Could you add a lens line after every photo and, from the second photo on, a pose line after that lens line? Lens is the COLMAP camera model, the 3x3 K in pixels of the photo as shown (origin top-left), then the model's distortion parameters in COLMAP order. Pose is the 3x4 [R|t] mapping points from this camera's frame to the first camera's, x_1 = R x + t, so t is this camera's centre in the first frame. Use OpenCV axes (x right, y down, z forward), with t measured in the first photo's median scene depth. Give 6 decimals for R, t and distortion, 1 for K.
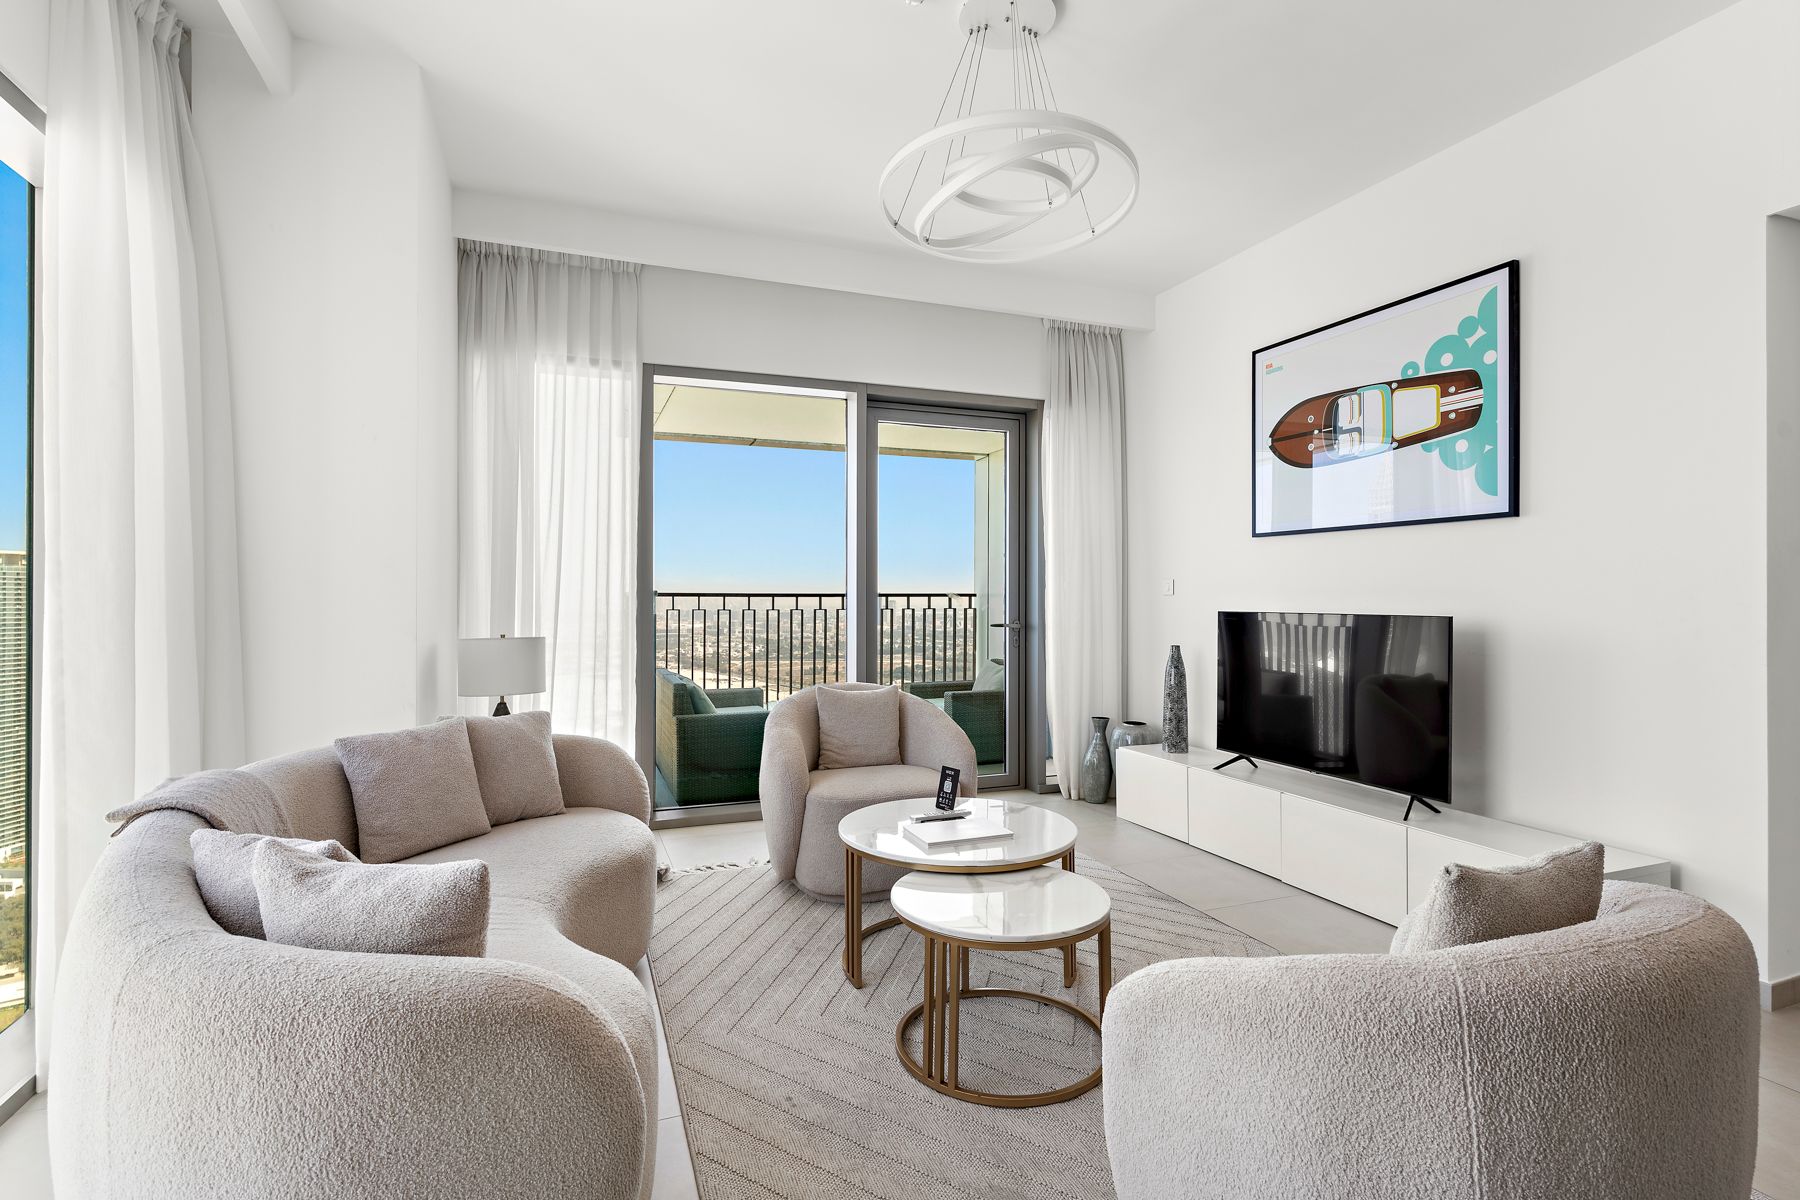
lens RADIAL K [[853.0, 0, 906.7], [0, 853.0, 595.6], [0, 0, 1]] dist [-0.001520, 0.000006]
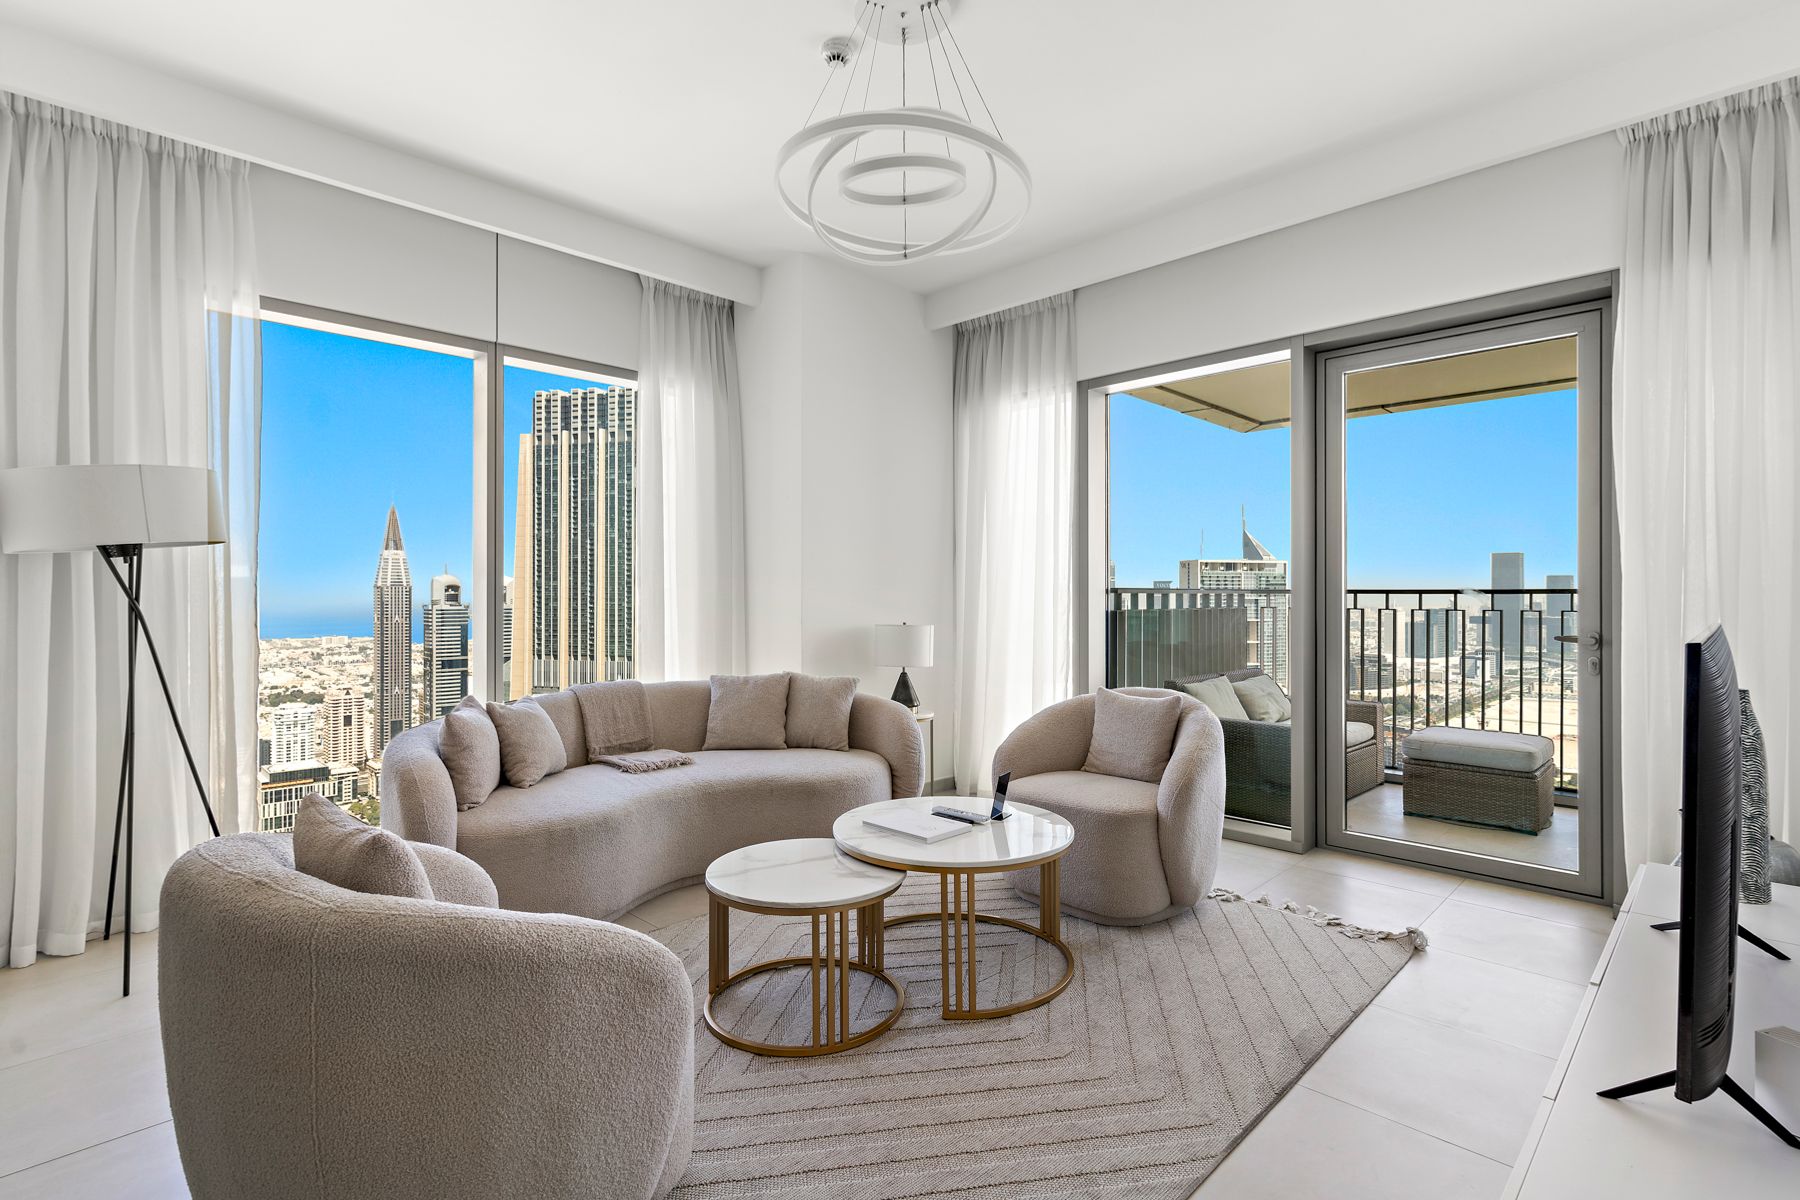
lens RADIAL K [[863.0, 0, 911.6], [0, 863.0, 596.4], [0, 0, 1]] dist [0.002056, 0.000300]
pose [[0.409630, 0.002008, -0.912250, 0.539514], [0.002746, 0.999990, 0.003434, -0.000215], [0.912248, -0.003912, 0.409621, 0.308057]]
